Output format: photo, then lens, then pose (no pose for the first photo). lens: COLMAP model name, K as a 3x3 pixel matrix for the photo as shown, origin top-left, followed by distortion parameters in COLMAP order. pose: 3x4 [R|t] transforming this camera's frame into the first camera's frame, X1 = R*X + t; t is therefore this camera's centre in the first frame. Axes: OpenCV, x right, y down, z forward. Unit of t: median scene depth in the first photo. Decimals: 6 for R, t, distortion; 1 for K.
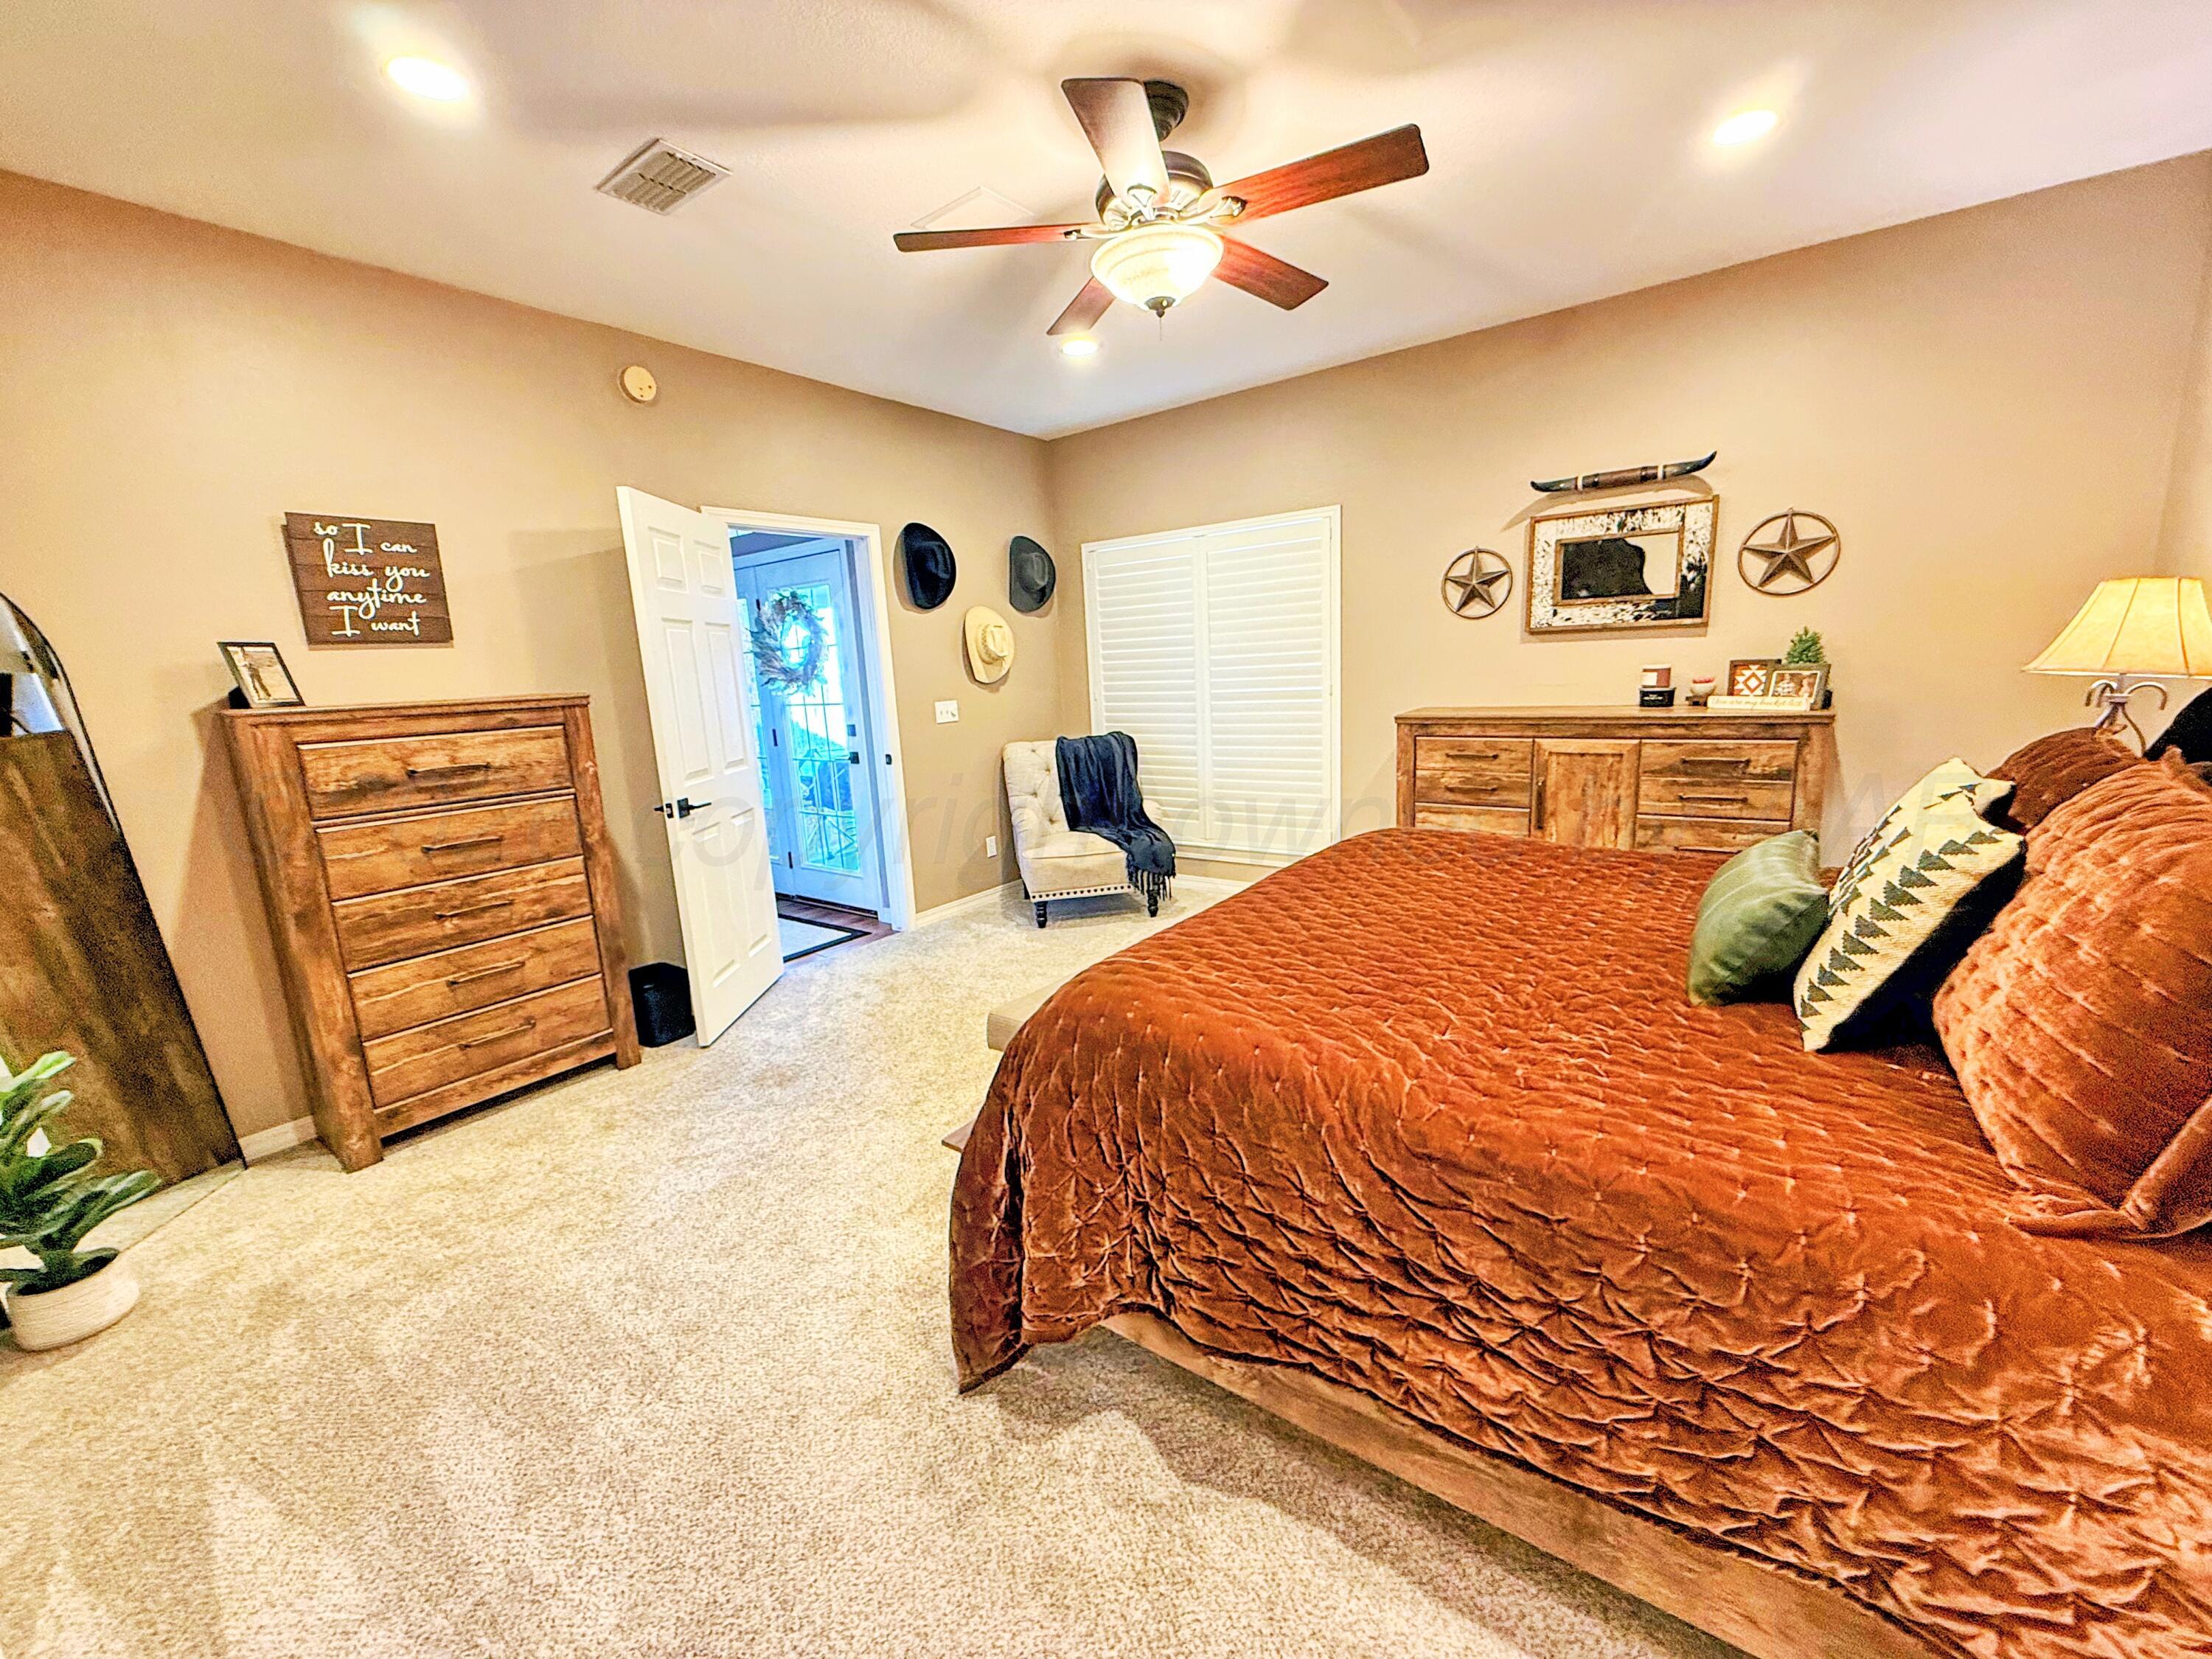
lens RADIAL K [[891.3, 0, 1103.0], [0, 891.3, 828.1], [0, 0, 1]] dist [-0.000509, -0.000072]
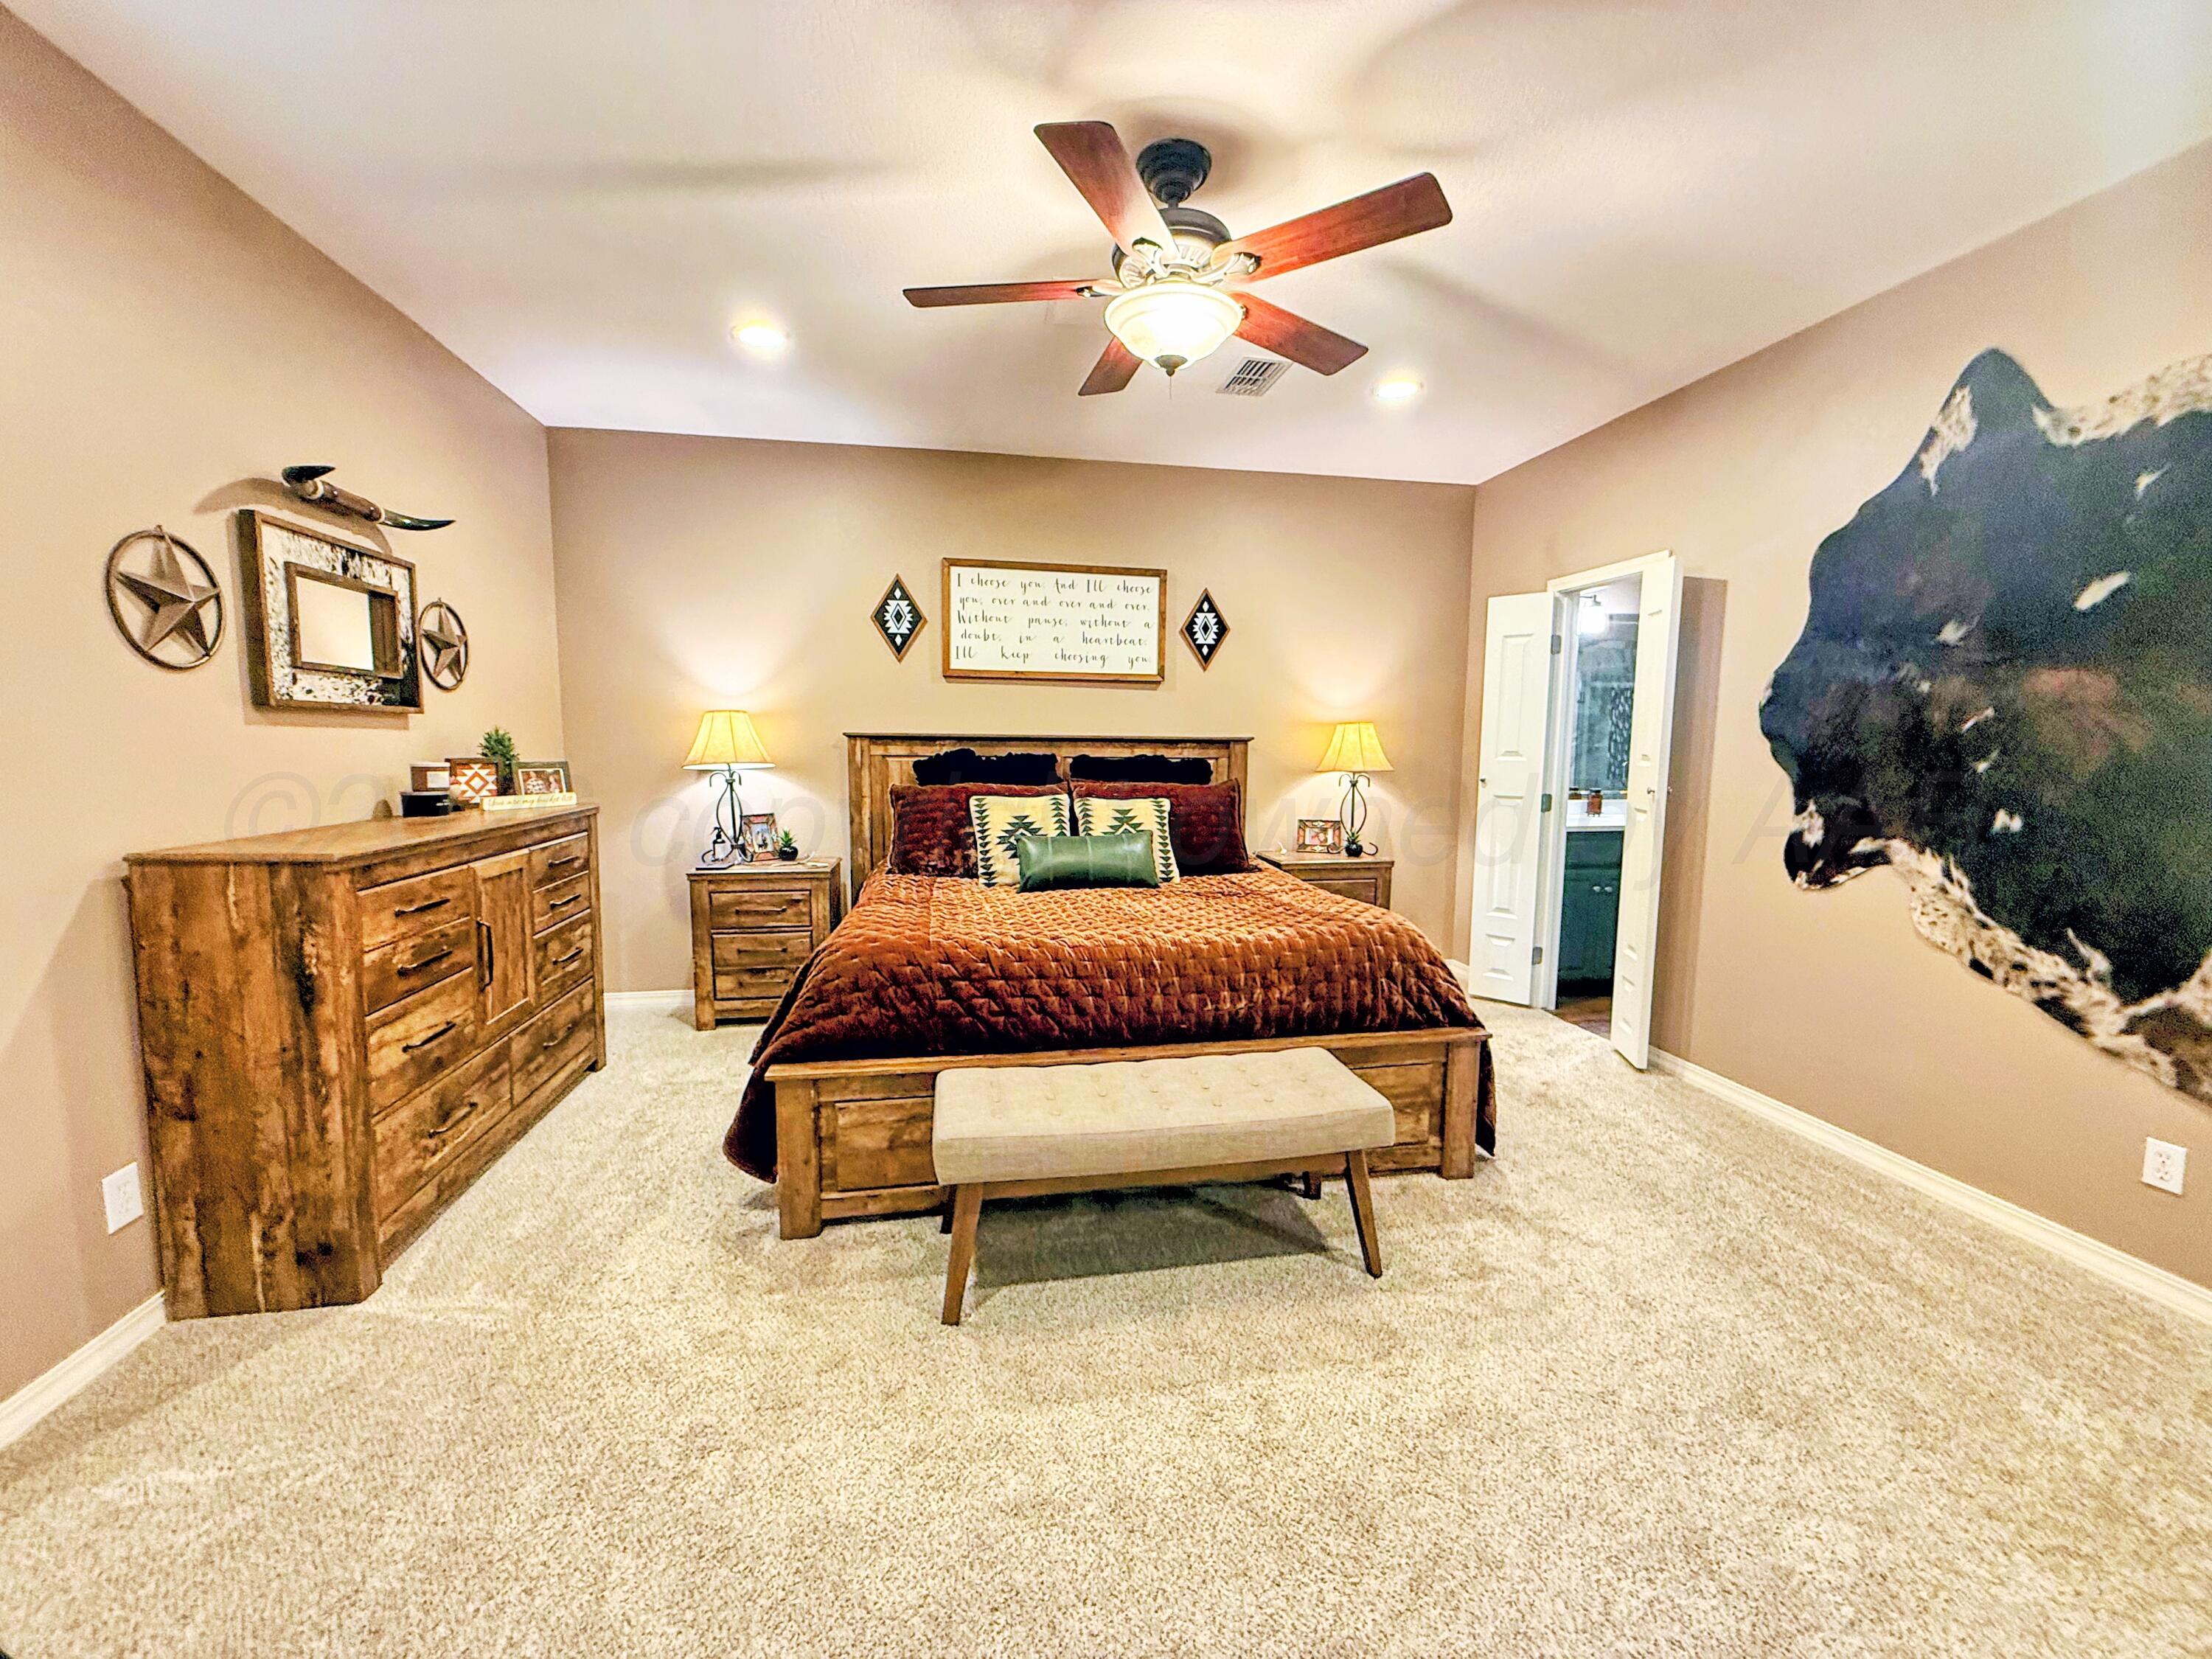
lens RADIAL K [[891.3, 0, 1108.9], [0, 891.3, 828.0], [0, 0, 1]] dist [-0.000509, -0.000072]
pose [[-0.720852, -0.024622, 0.692652, -0.333932], [0.158646, 0.966975, 0.199479, -0.179564], [-0.674688, 0.253681, -0.693139, 1.097500]]
